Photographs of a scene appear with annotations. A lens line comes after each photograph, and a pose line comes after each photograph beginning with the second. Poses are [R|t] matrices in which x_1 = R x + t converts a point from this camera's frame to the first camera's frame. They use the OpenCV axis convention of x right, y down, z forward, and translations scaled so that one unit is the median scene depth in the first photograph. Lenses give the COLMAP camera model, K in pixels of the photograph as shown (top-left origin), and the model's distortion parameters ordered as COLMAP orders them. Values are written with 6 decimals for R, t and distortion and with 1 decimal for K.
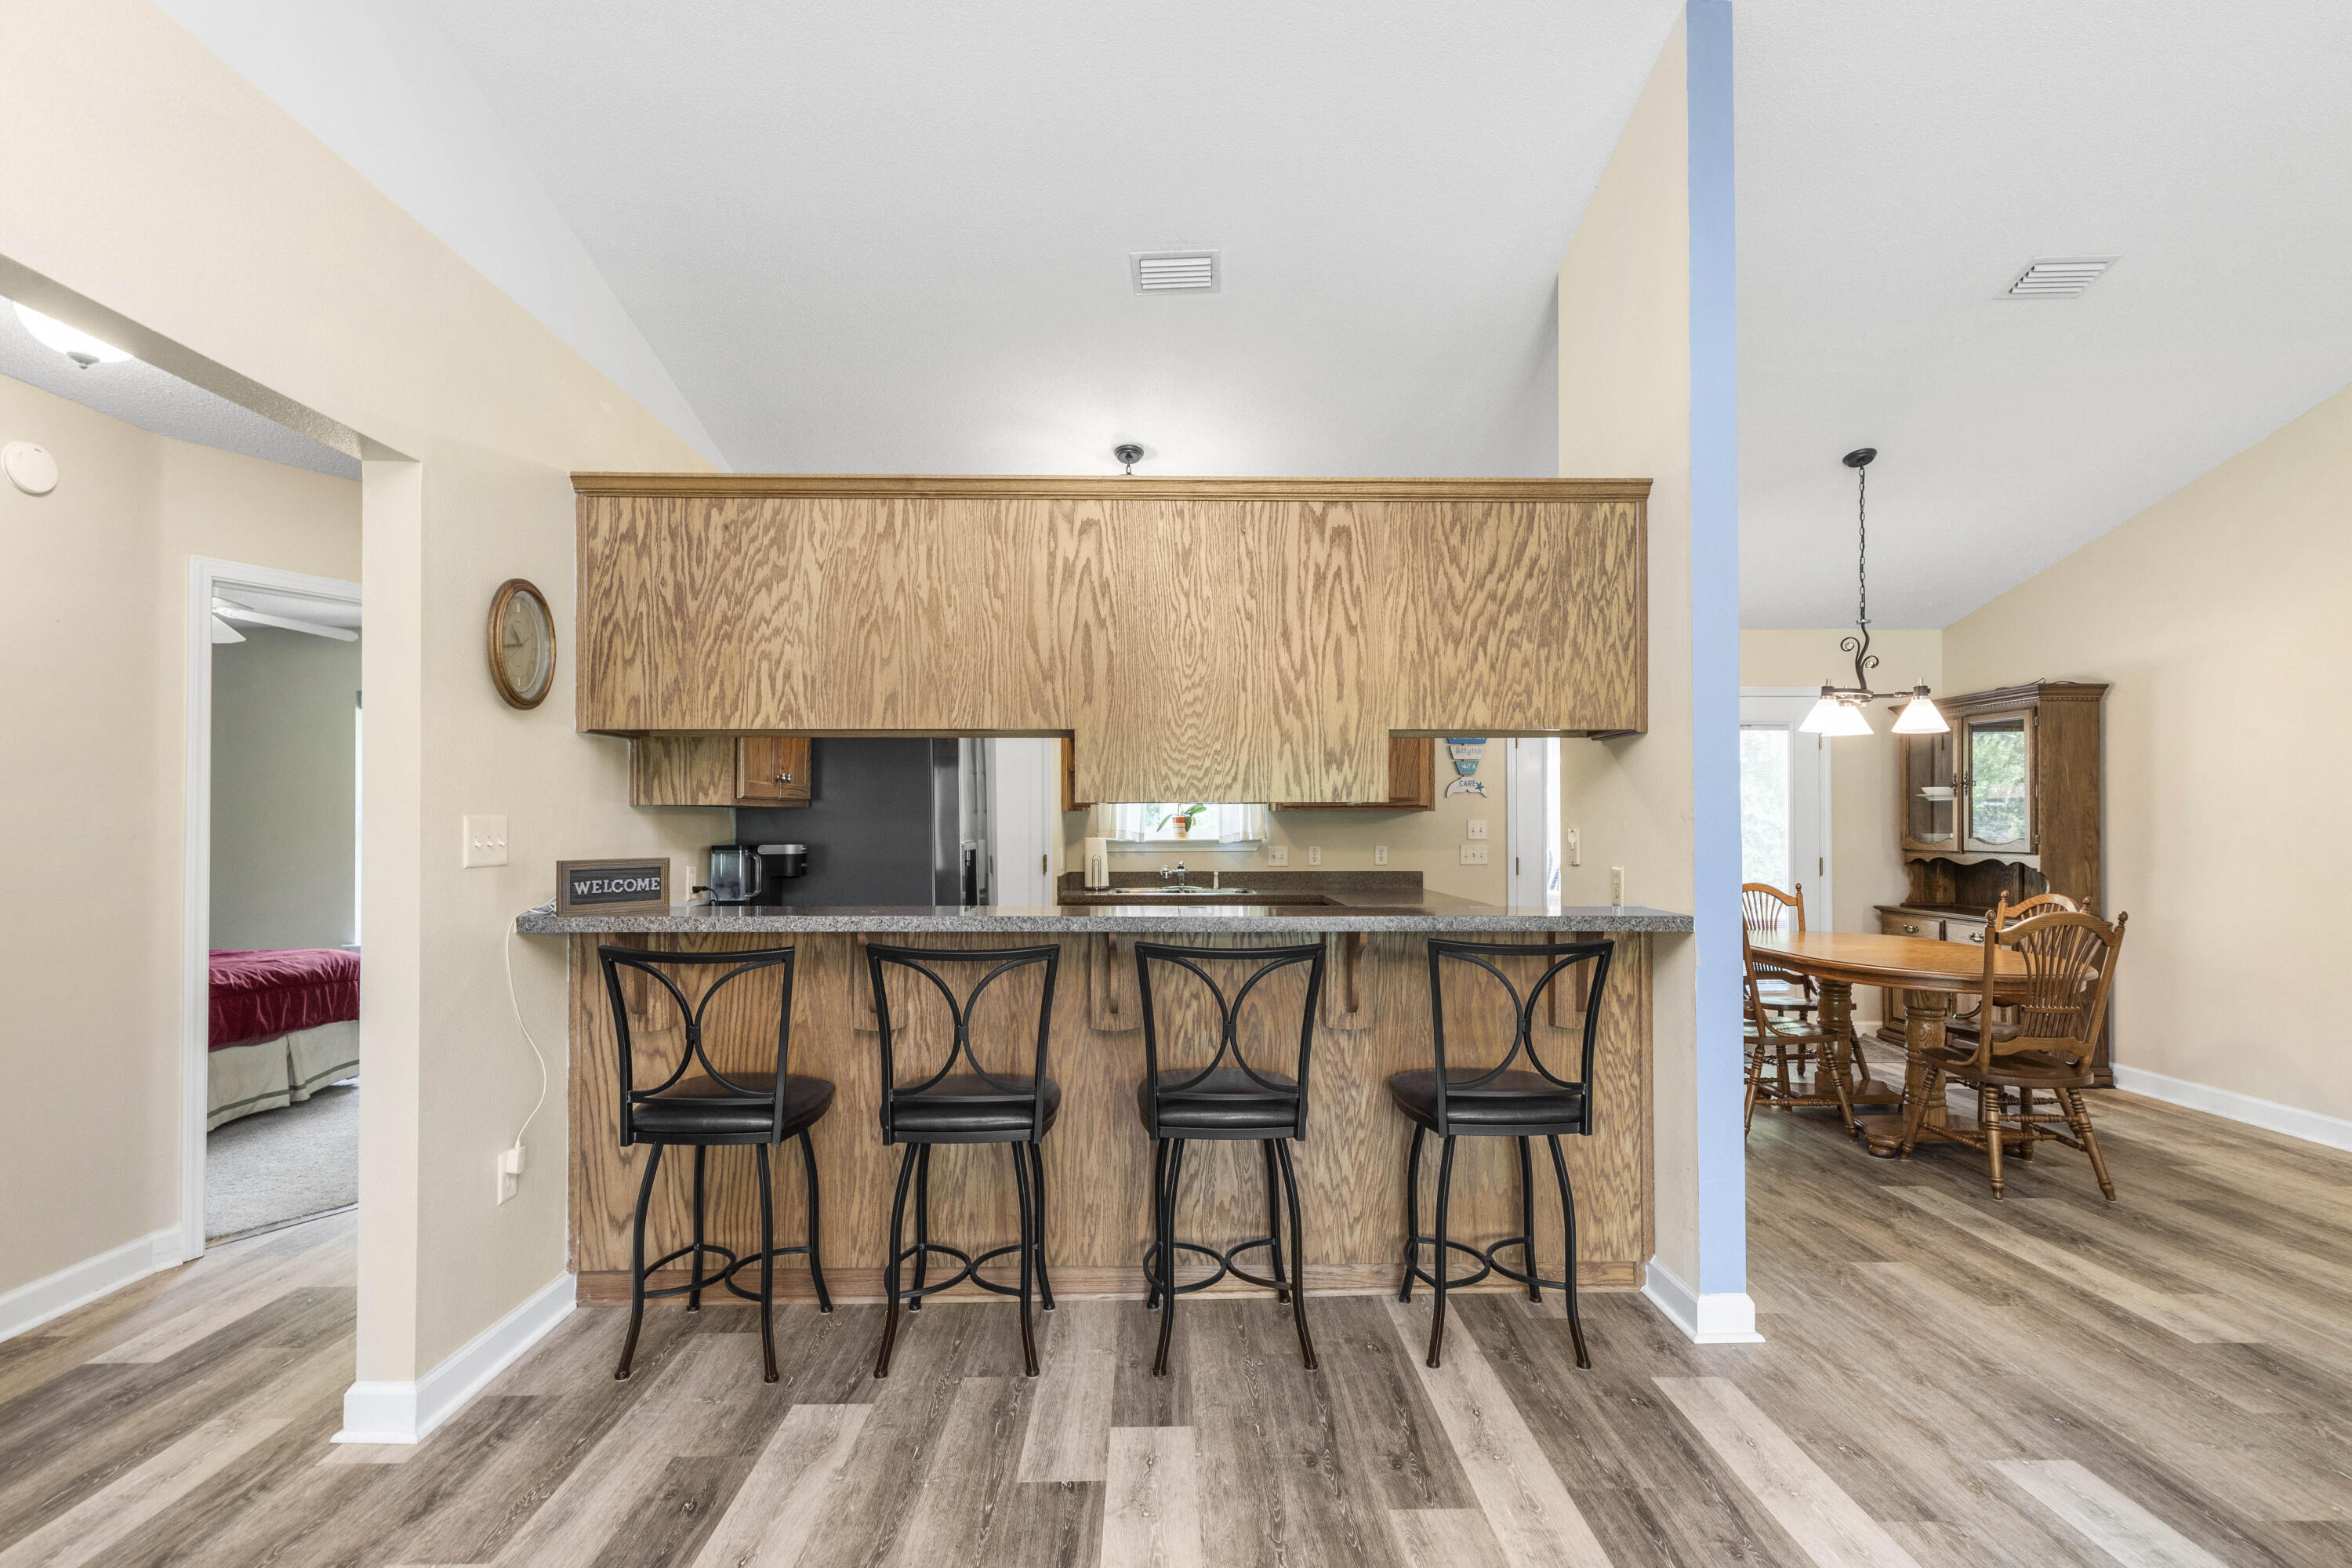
lens RADIAL K [[1087.5, 0, 1167.5], [0, 1087.5, 808.6], [0, 0, 1]] dist [0.001738, 0.001158]
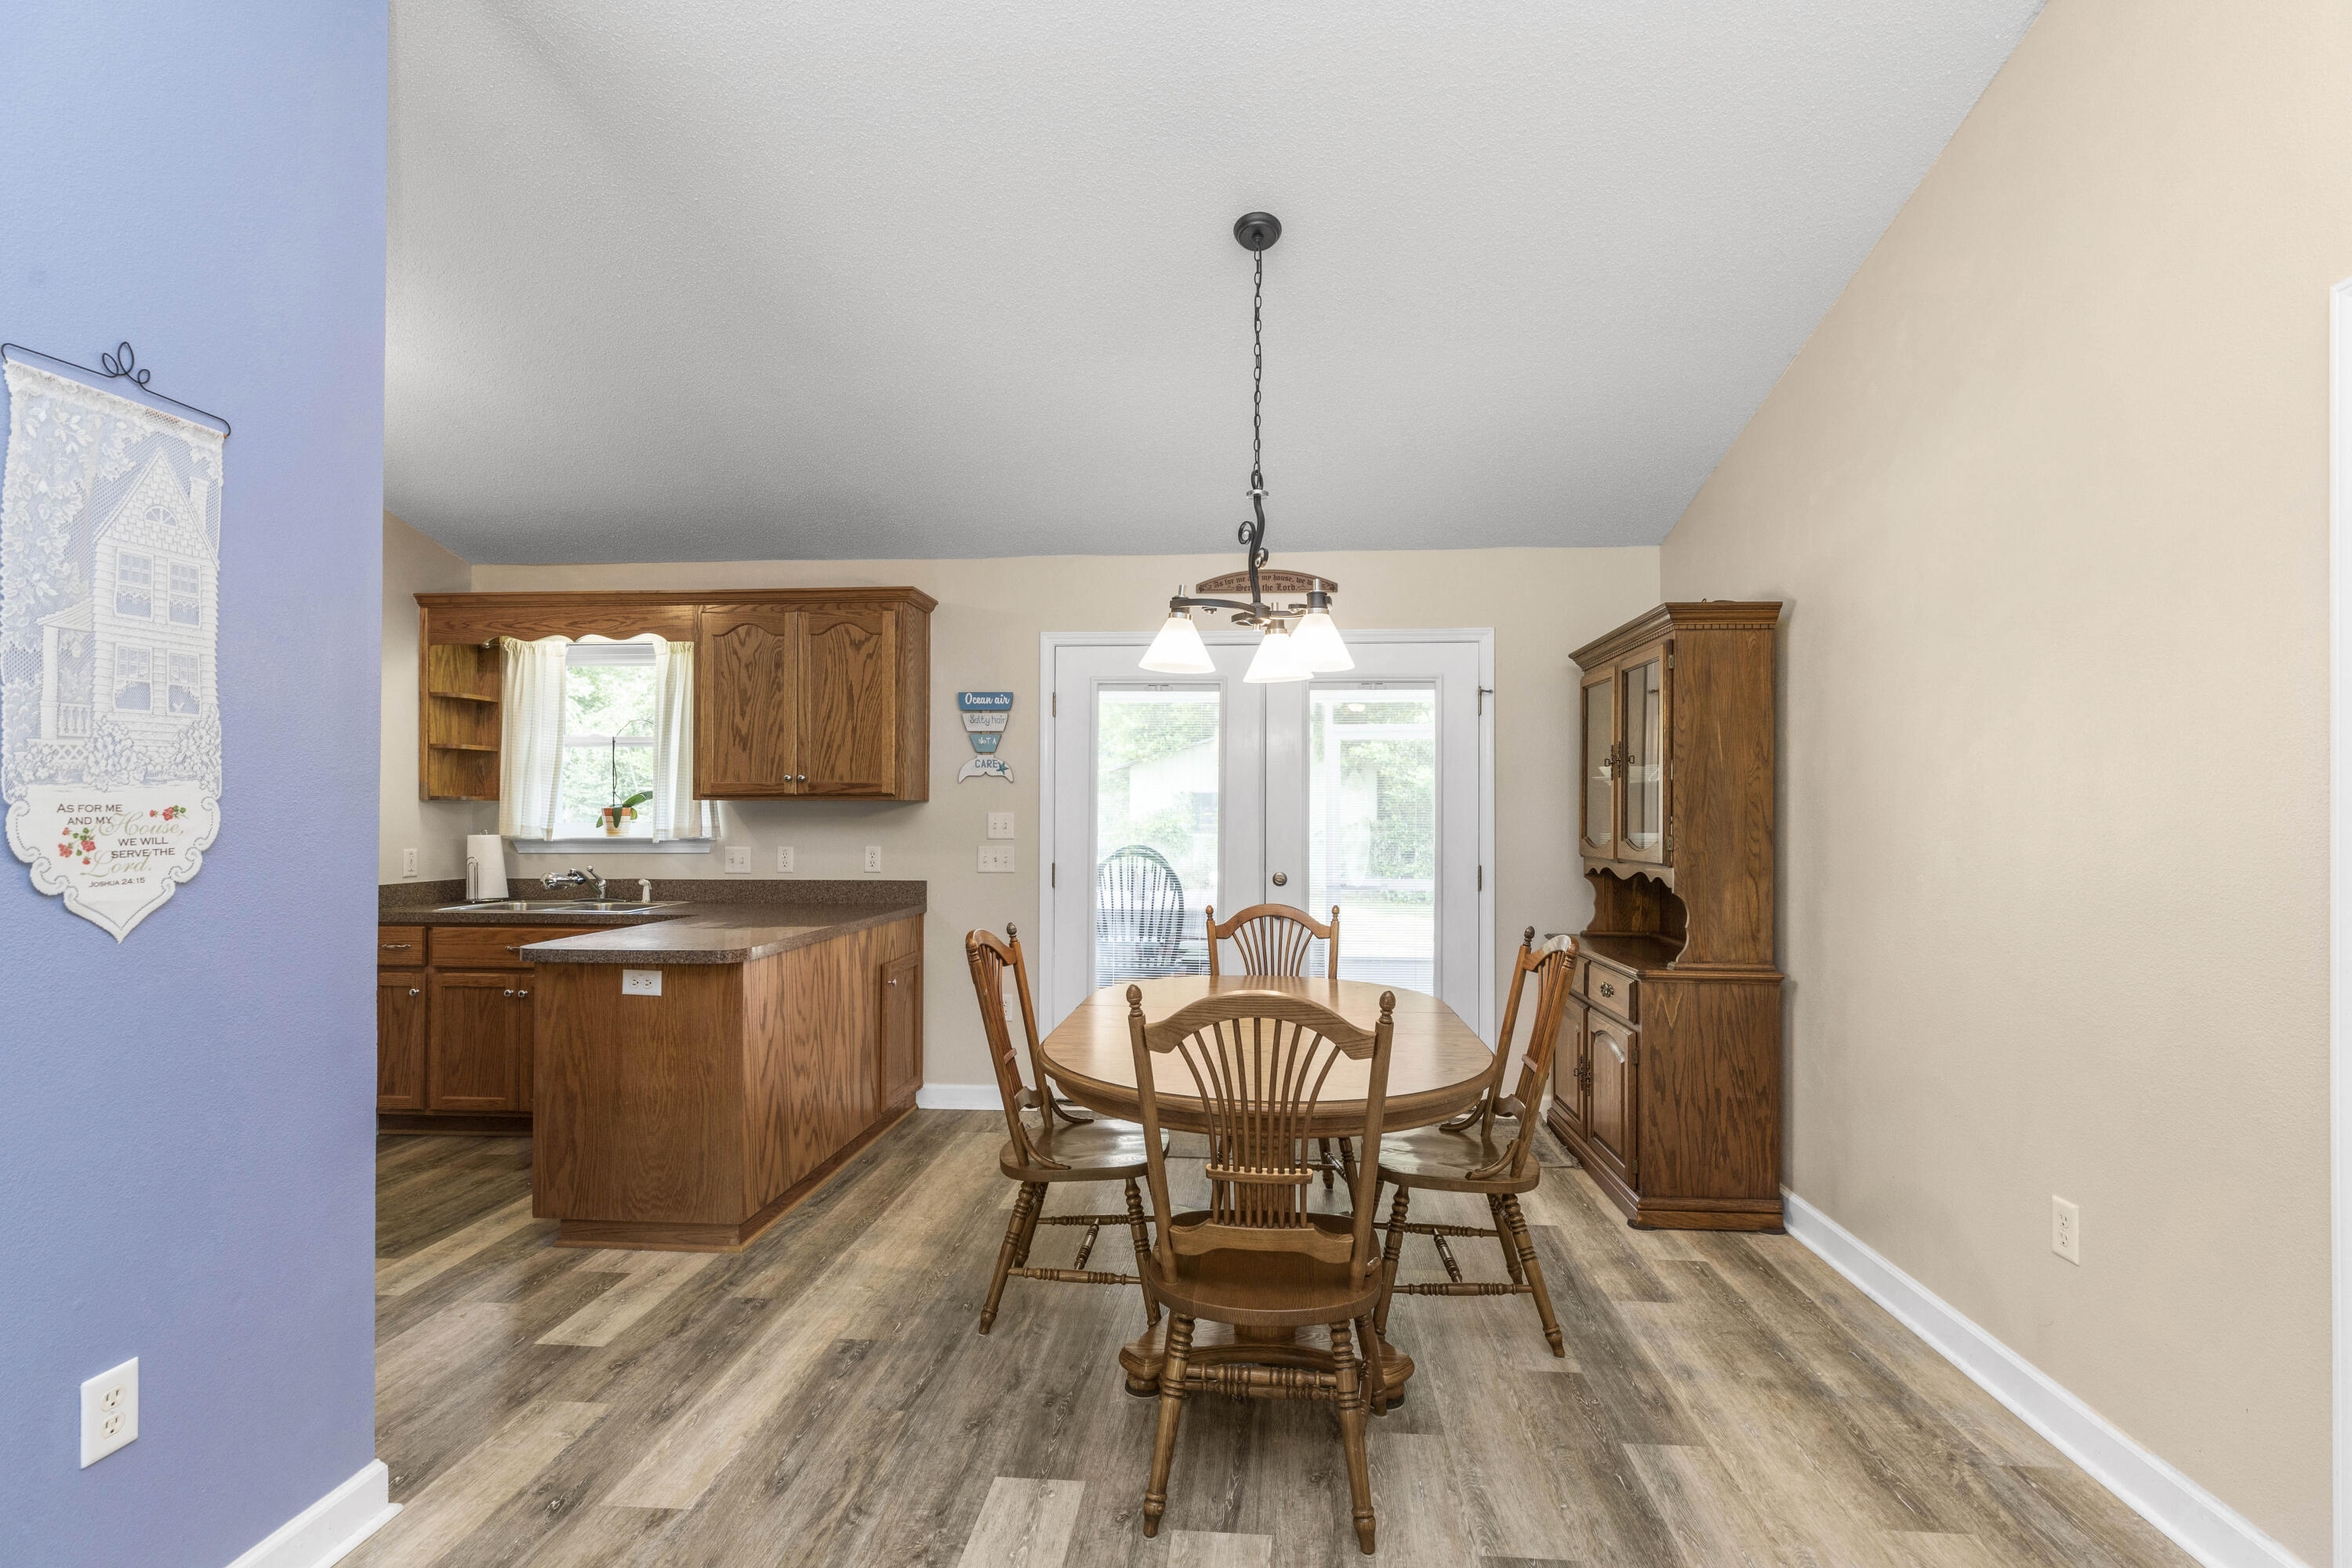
lens RADIAL K [[1108.2, 0, 1188.8], [0, 1108.2, 796.7], [0, 0, 1]] dist [0.000732, 0.000149]
pose [[0.996904, 0.001179, -0.078617, 0.493783], [-0.001481, 0.999992, -0.003776, 0.002723], [0.078612, 0.003881, 0.996898, 0.279330]]
